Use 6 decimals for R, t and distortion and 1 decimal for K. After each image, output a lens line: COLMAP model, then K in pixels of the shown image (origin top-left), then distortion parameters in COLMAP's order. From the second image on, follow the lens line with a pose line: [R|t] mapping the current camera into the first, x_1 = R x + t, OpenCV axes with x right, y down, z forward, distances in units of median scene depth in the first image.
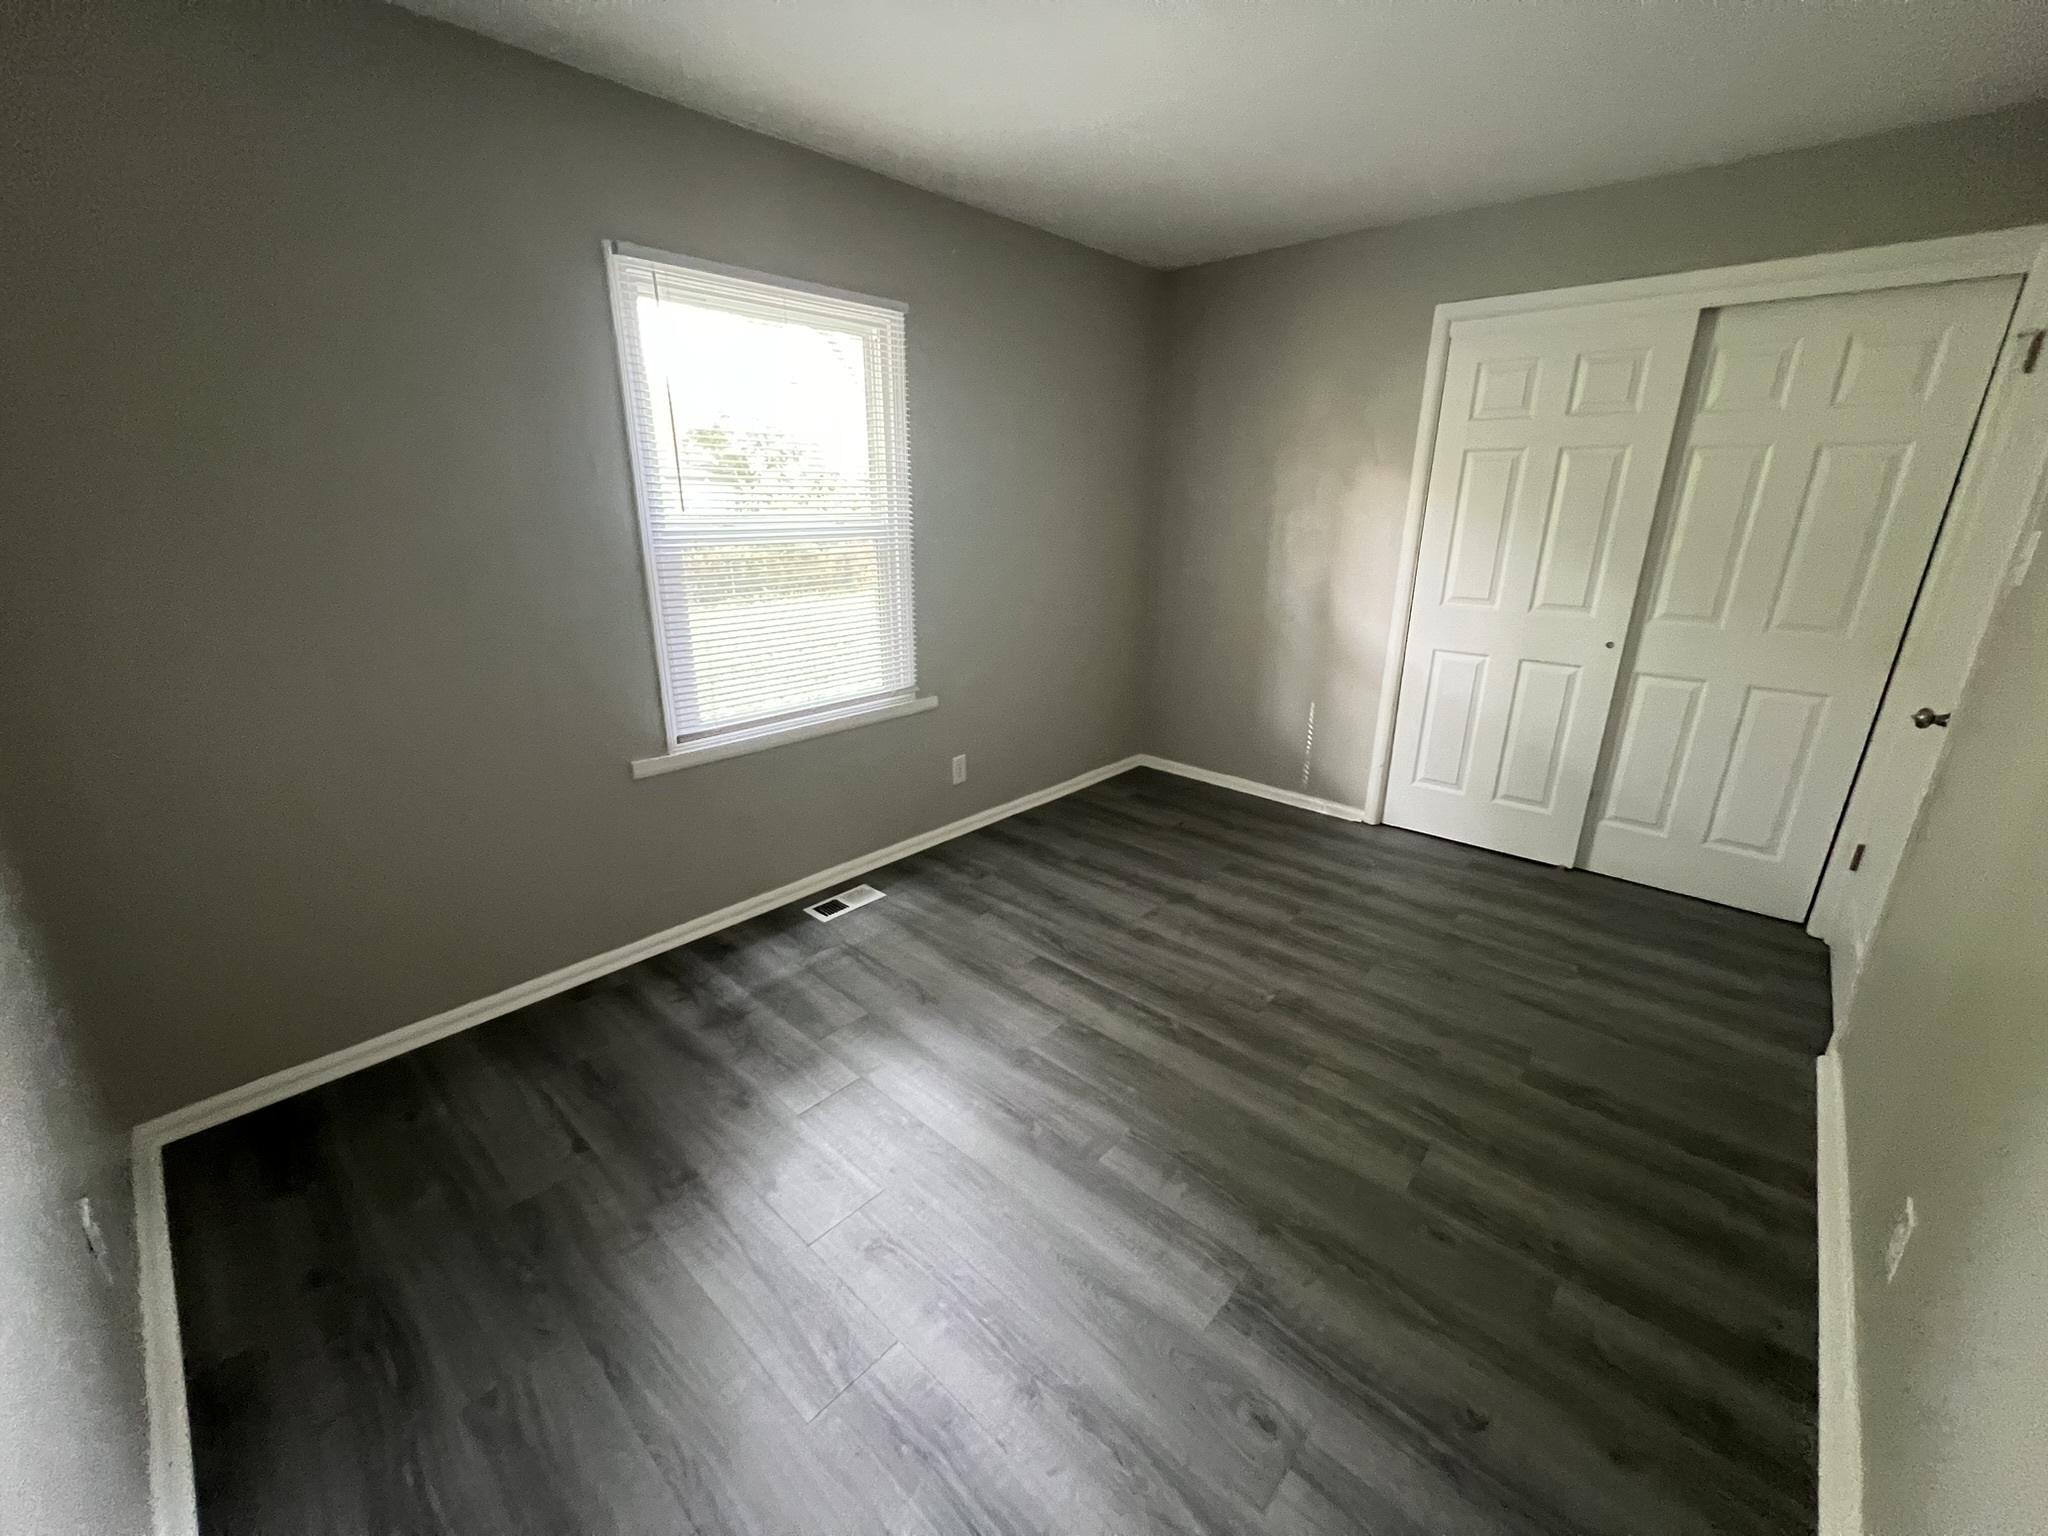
lens RADIAL K [[815.5, 0, 1020.2], [0, 815.5, 762.2], [0, 0, 1]] dist [-0.000384, 0.000411]
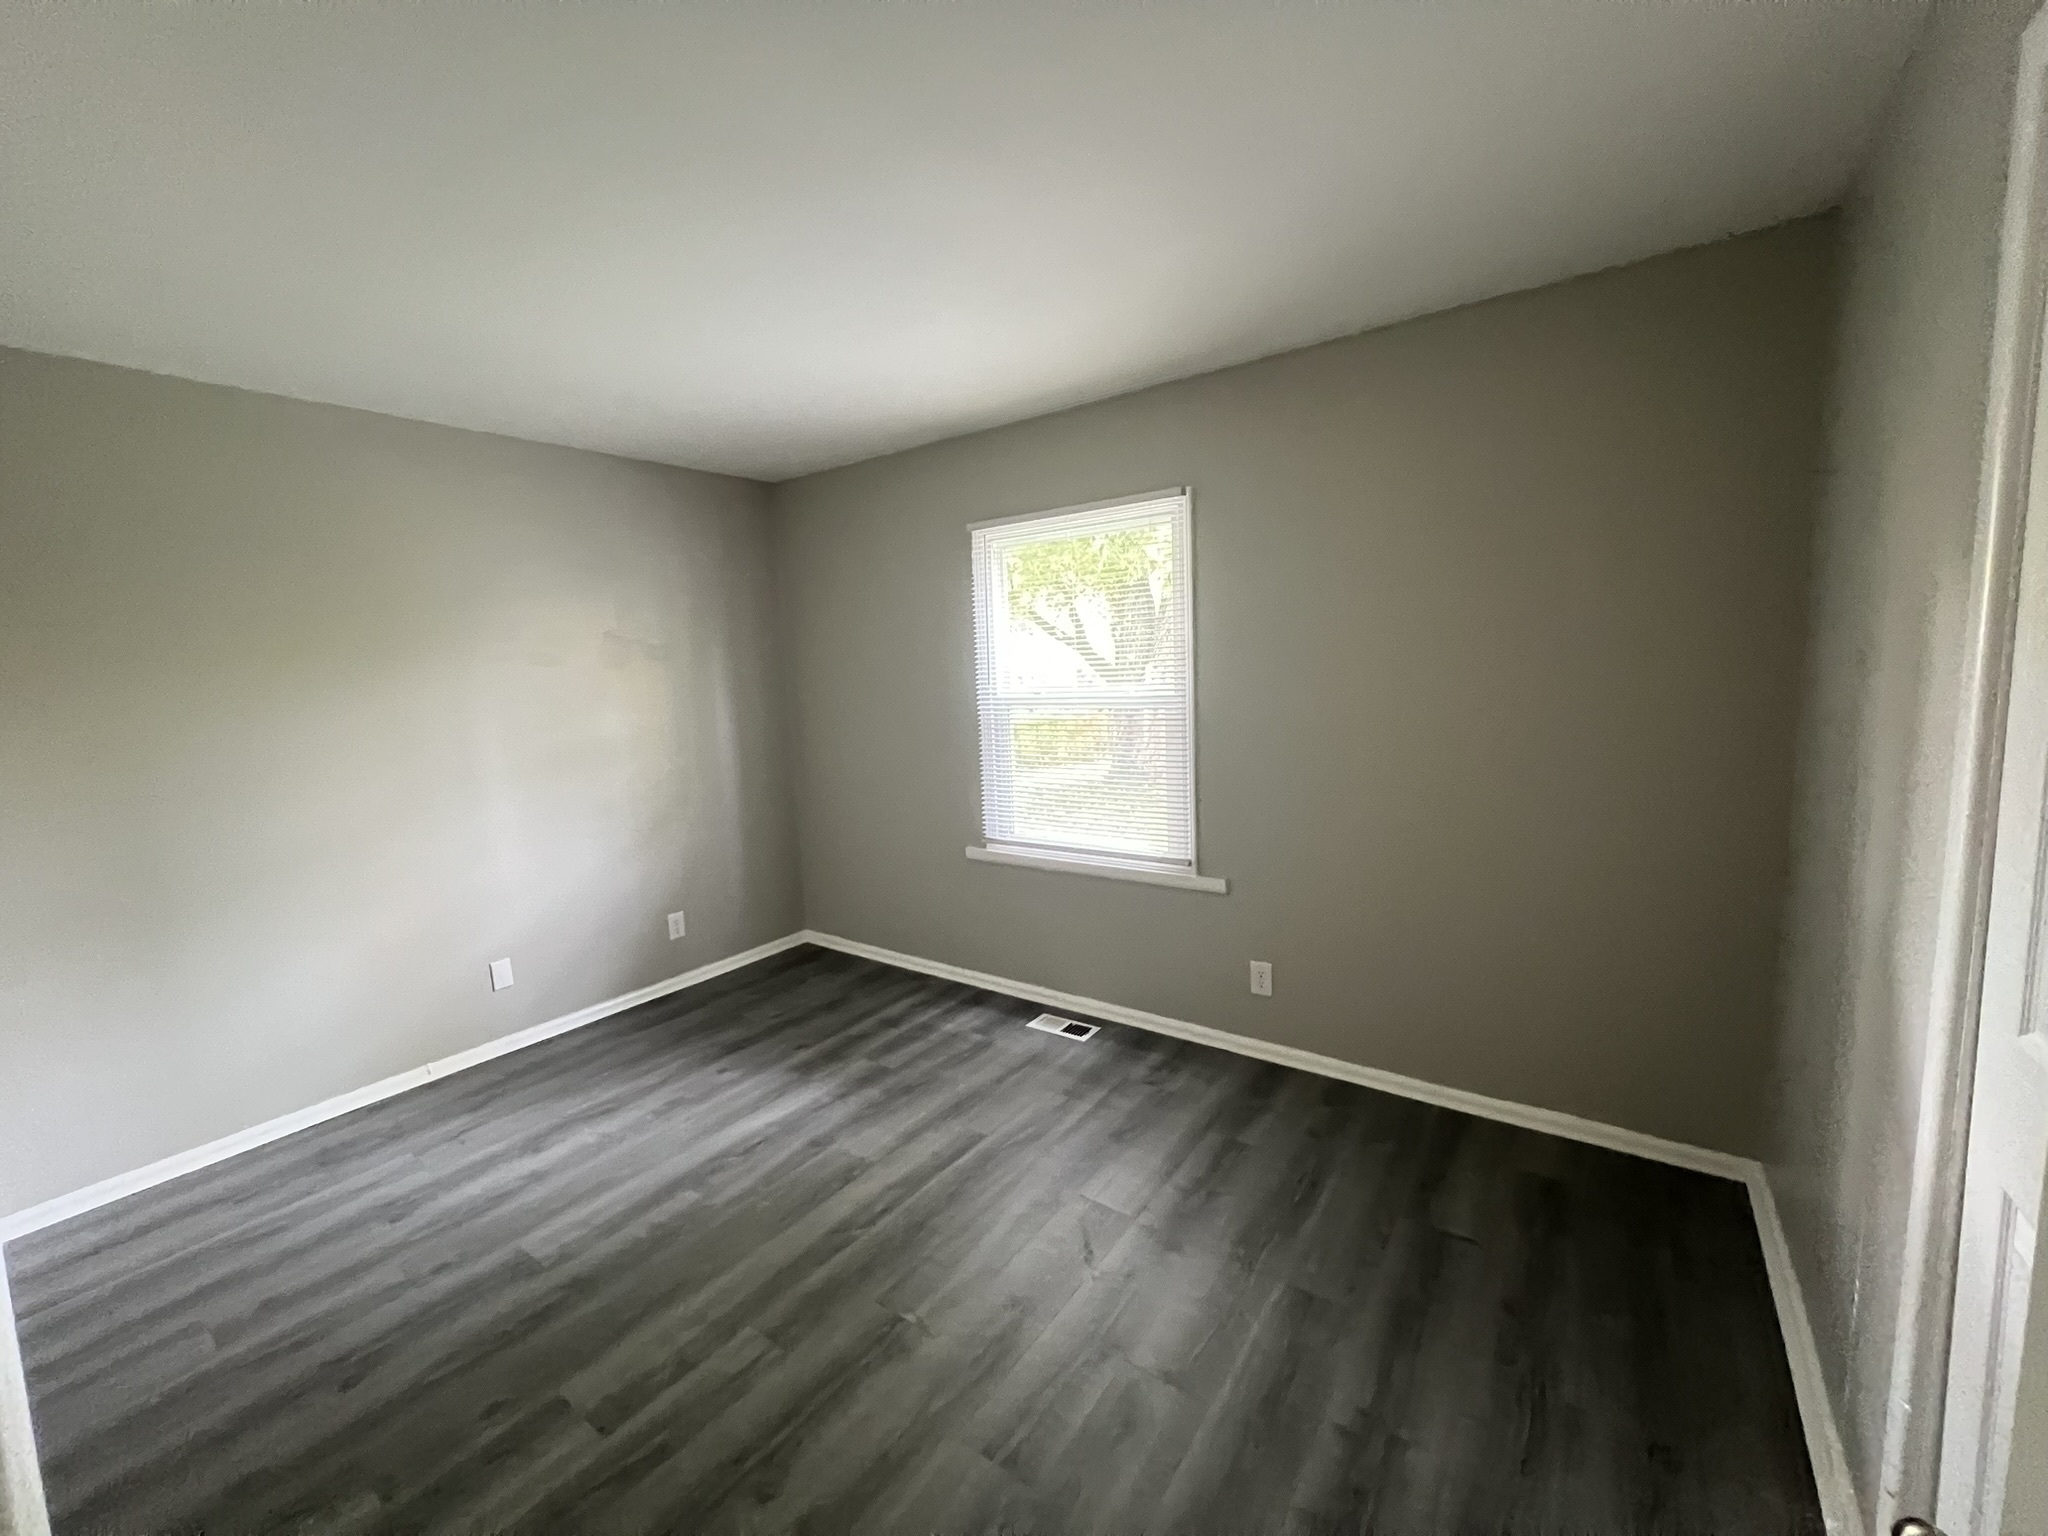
lens RADIAL K [[815.5, 0, 1020.2], [0, 815.5, 762.2], [0, 0, 1]] dist [-0.000384, 0.000411]
pose [[0.113351, 0.108132, -0.987653, 1.010463], [-0.262880, 0.961898, 0.075142, -0.292146], [0.958147, 0.251117, 0.137458, 0.866602]]
